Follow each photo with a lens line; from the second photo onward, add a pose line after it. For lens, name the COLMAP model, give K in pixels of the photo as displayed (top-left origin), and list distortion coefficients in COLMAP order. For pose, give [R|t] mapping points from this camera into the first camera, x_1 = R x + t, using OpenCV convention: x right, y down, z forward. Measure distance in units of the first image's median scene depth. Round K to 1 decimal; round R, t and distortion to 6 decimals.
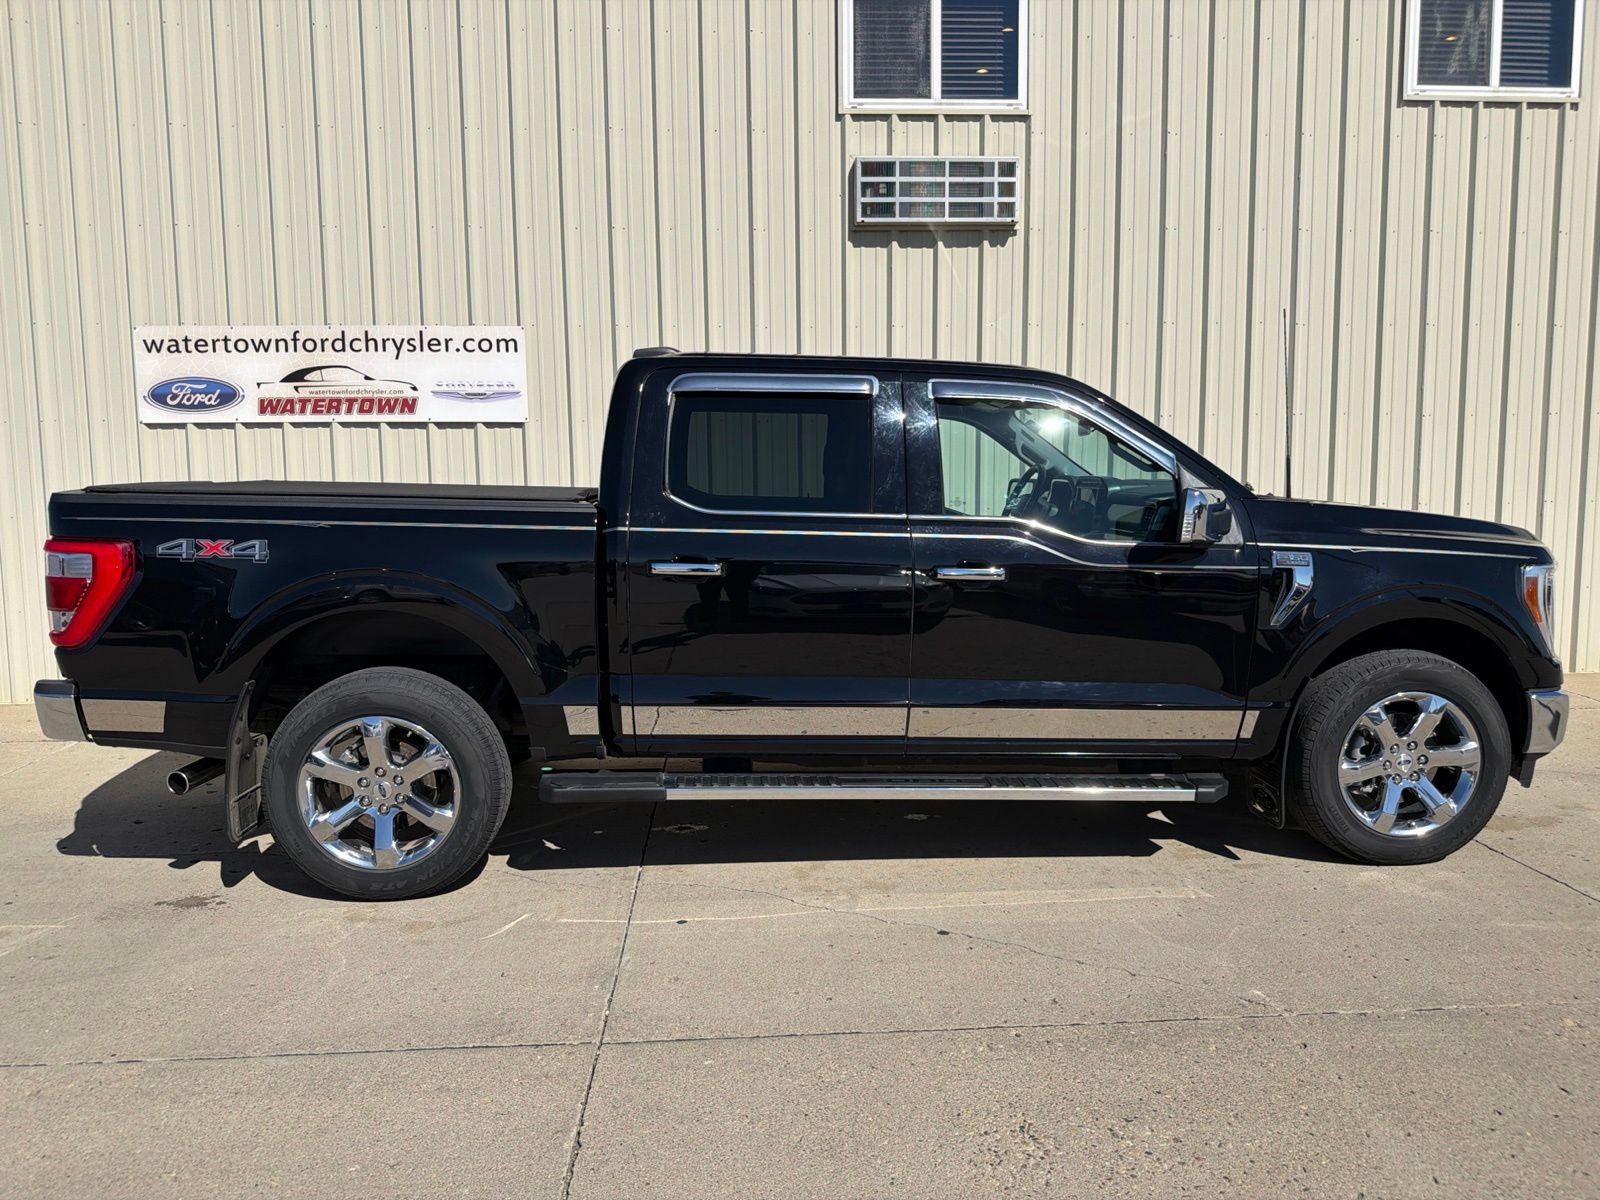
lens RADIAL K [[1152.8, 0, 805.0], [0, 1152.8, 587.9], [0, 0, 1]] dist [0.021909, -0.034948]
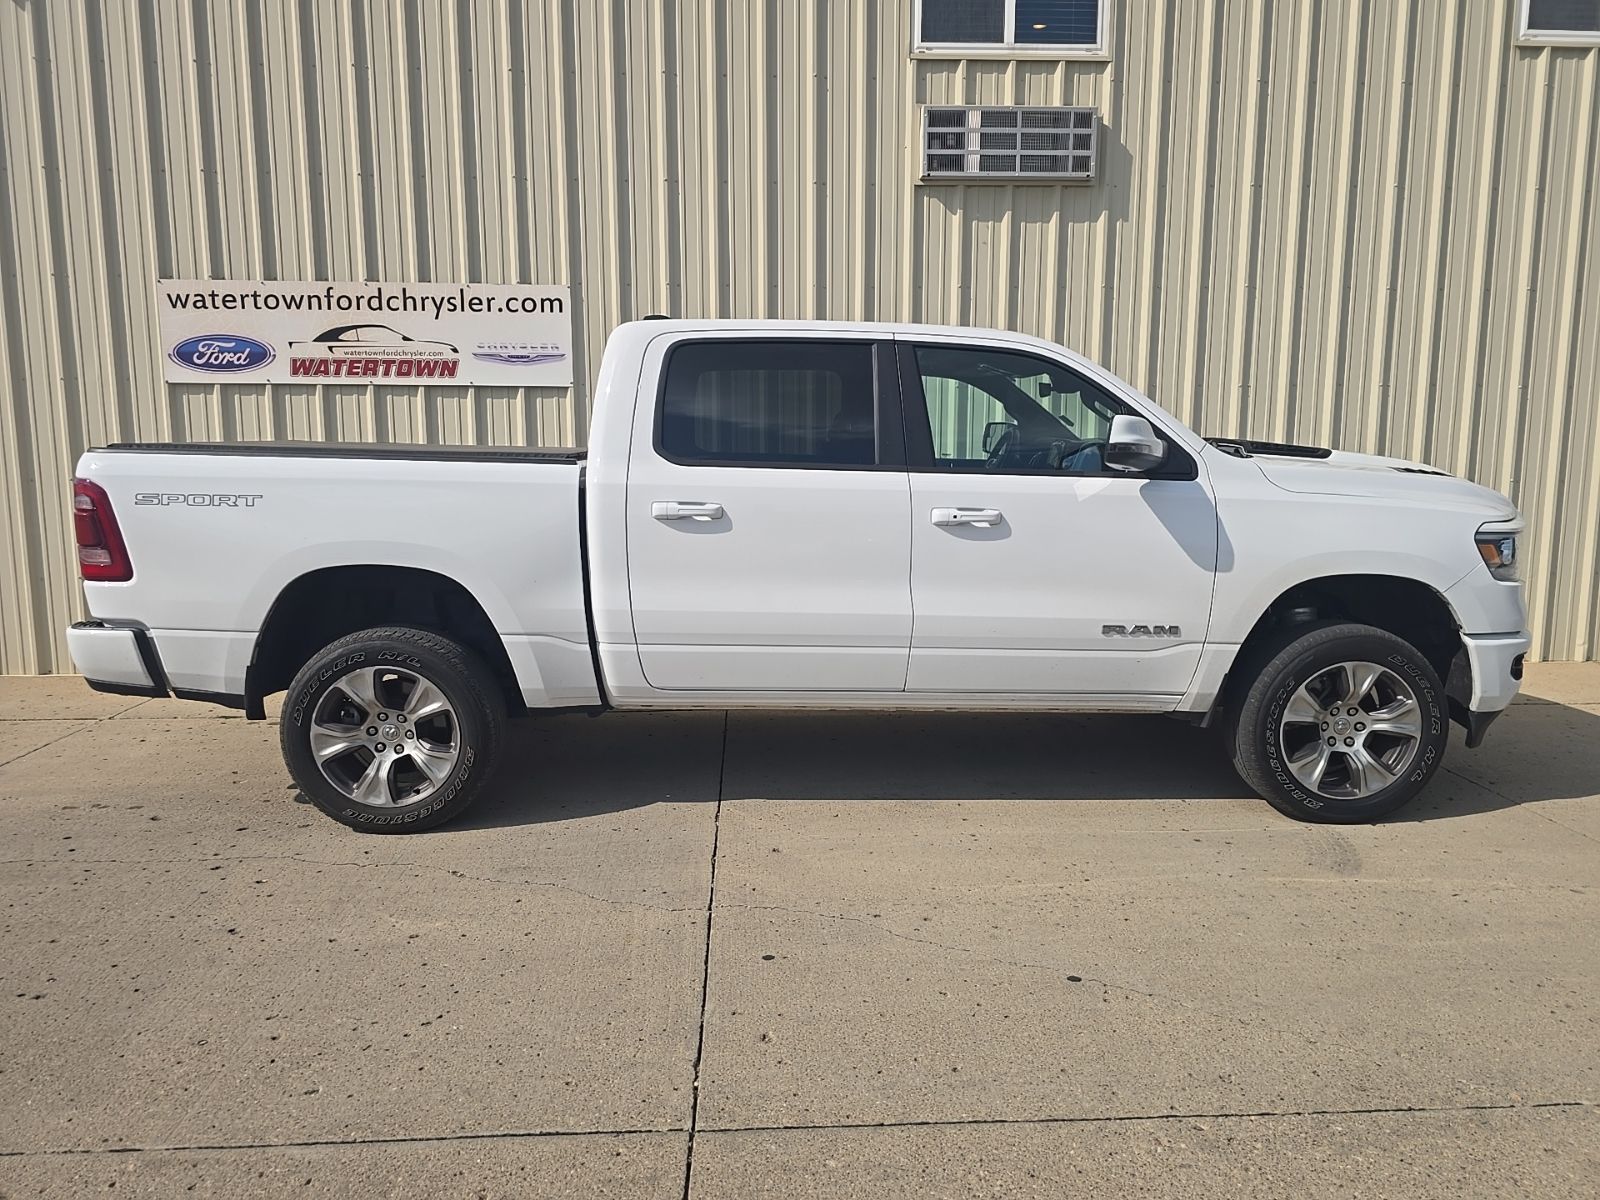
lens RADIAL K [[1103.0, 0, 810.9], [0, 1103.0, 594.4], [0, 0, 1]] dist [0.033268, -0.024150]
pose [[0.999898, 0.010999, -0.009145, -0.034553], [-0.010666, 0.999306, 0.035682, -0.007281], [0.009531, -0.035580, 0.999321, 0.084914]]
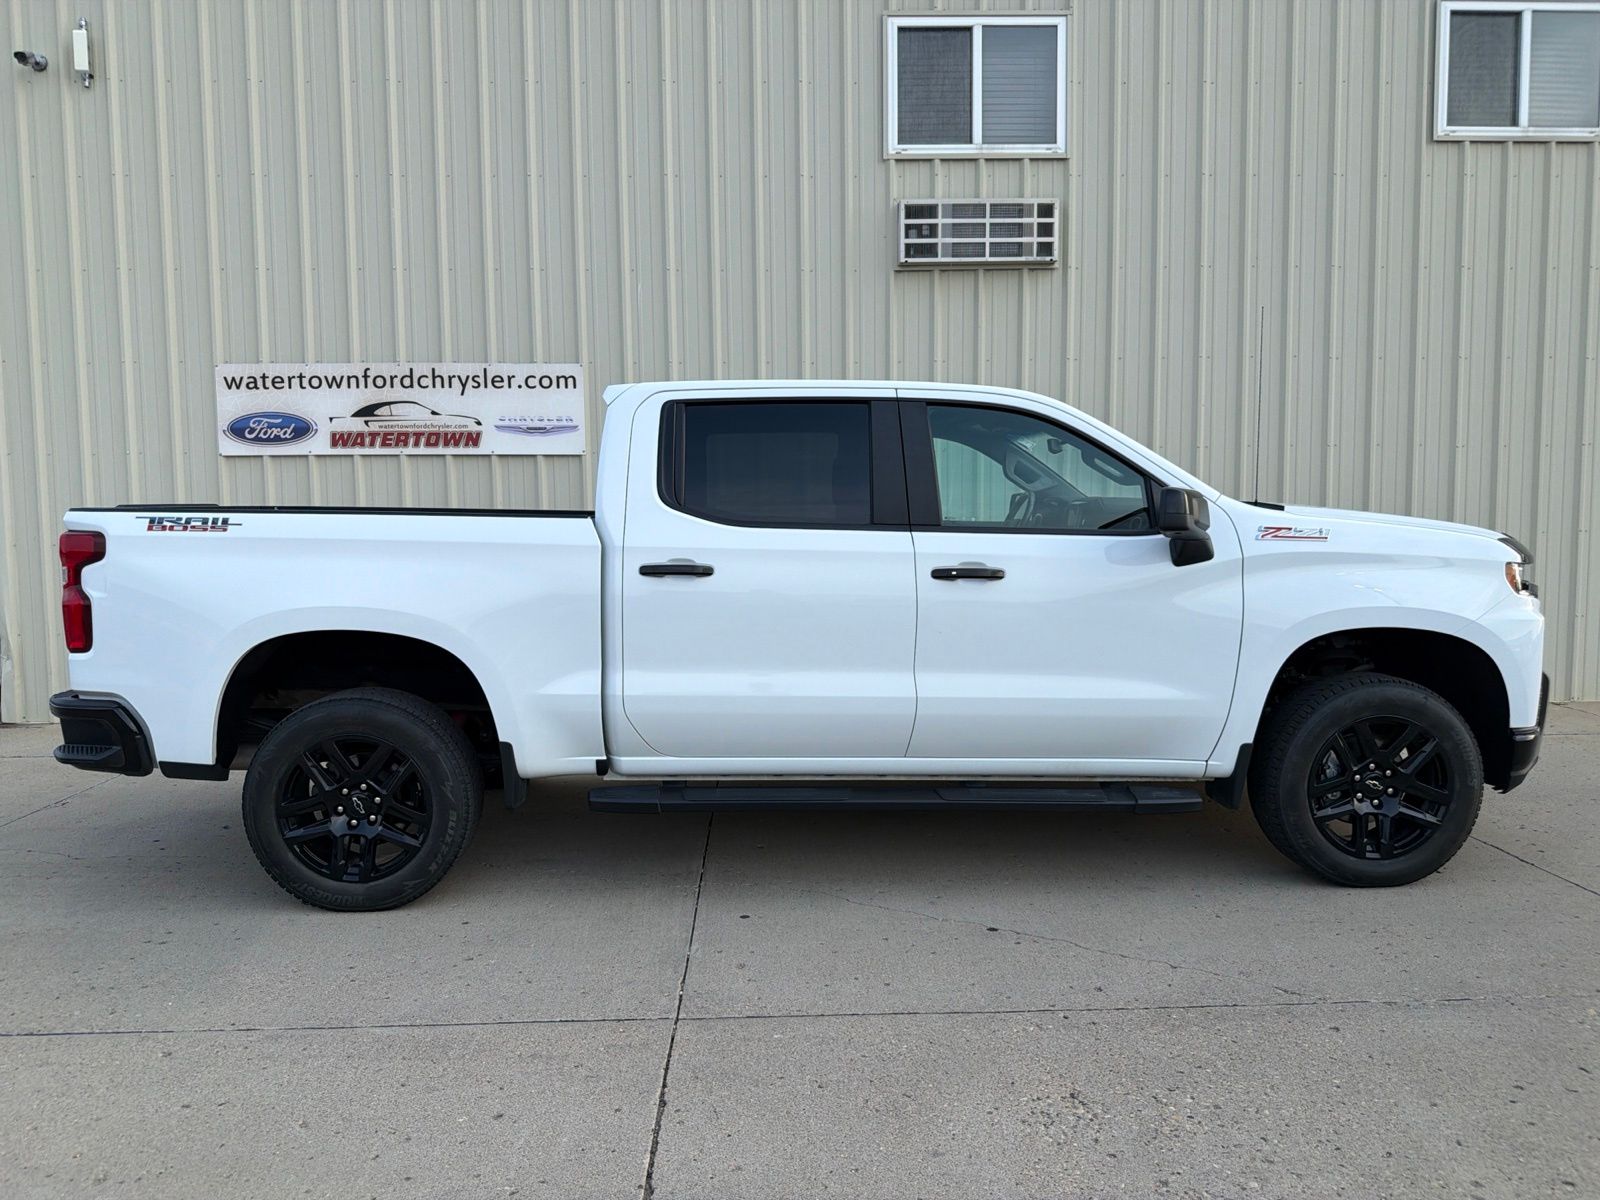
lens RADIAL K [[1152.8, 0, 805.2], [0, 1152.8, 589.8], [0, 0, 1]] dist [0.021909, -0.034948]
pose [[0.999553, 0.001445, -0.029852, -0.009855], [-0.002330, 0.999558, -0.029646, 0.009415], [0.029796, 0.029702, 0.999115, -0.033415]]
